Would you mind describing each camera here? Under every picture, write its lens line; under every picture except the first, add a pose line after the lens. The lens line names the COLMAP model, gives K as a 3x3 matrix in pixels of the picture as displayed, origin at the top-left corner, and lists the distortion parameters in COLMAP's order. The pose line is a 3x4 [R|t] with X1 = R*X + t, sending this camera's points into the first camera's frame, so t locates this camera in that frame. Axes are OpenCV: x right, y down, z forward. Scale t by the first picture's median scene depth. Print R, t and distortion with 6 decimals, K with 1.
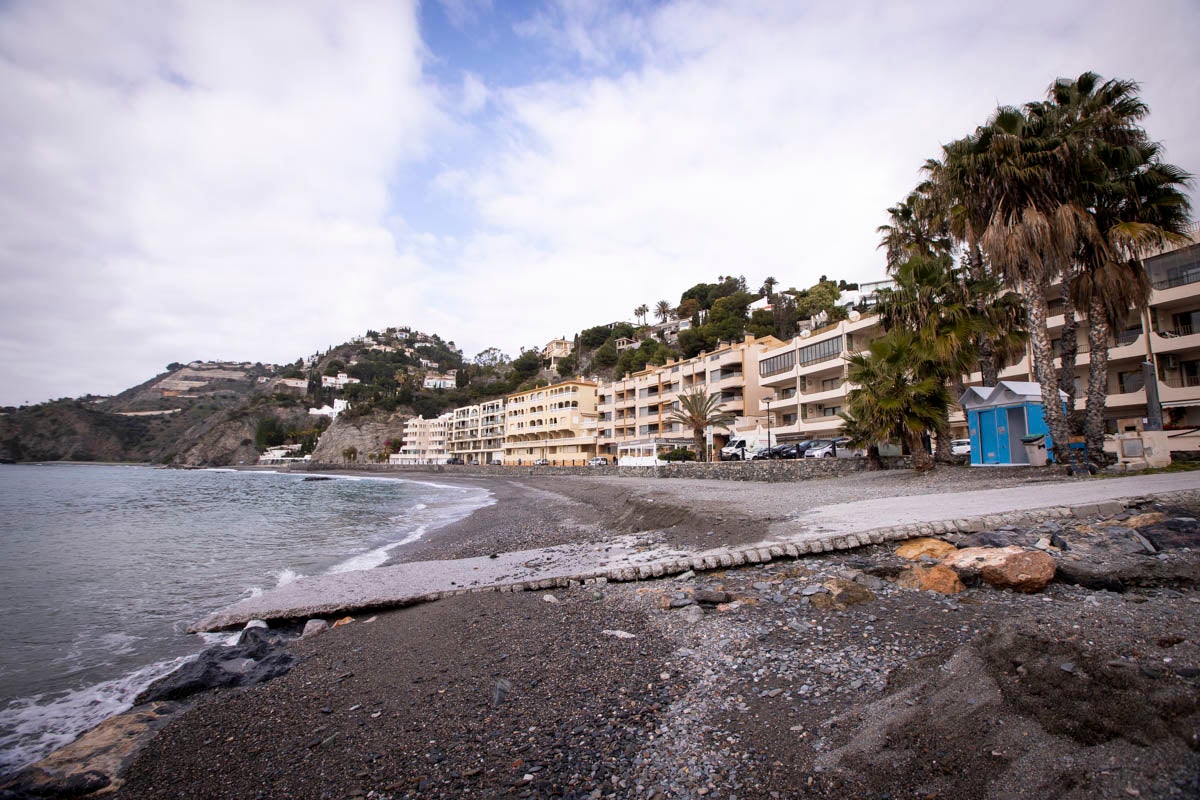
lens RADIAL K [[552.4, 0, 600.0], [0, 552.4, 400.0], [0, 0, 1]] dist [-0.064533, 0.028535]
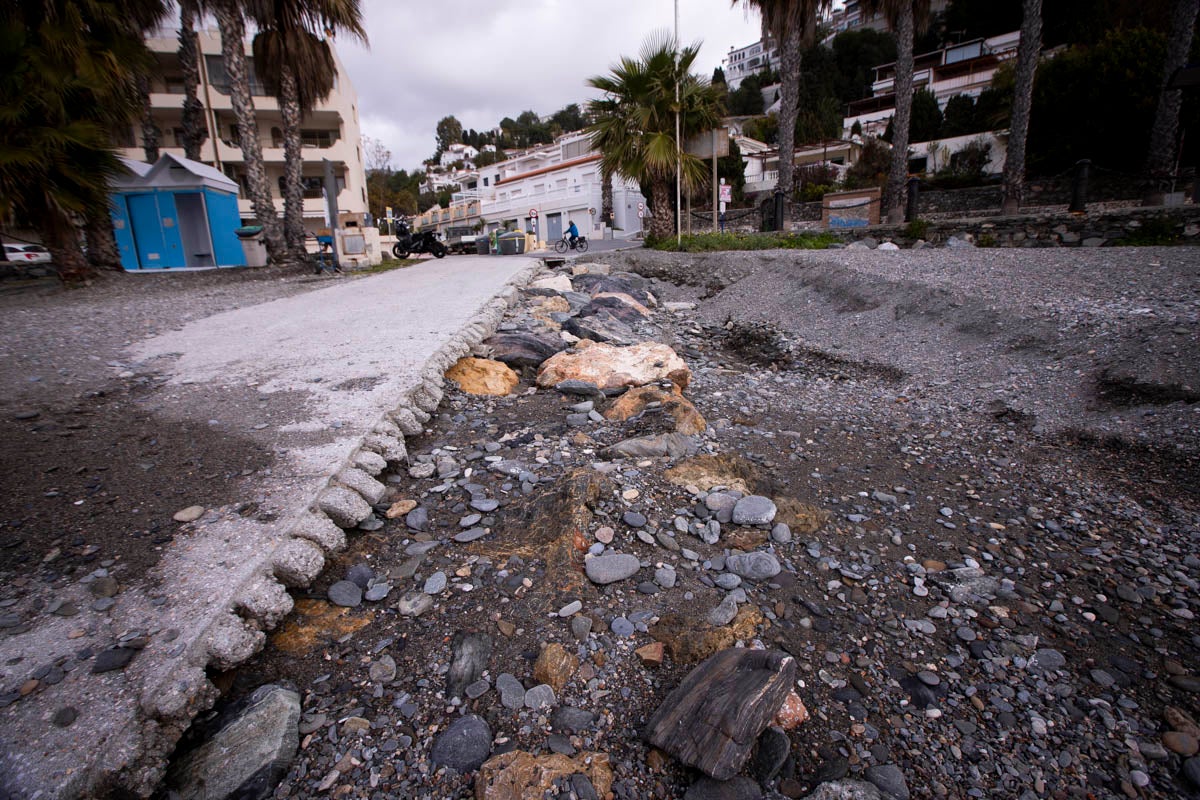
lens RADIAL K [[552.4, 0, 600.0], [0, 552.4, 400.0], [0, 0, 1]] dist [-0.064533, 0.028535]
pose [[0.055579, -0.236597, 0.970017, -0.003237], [-0.093915, 0.965973, 0.240991, 0.070461], [-0.994028, -0.104493, 0.031468, 0.419324]]
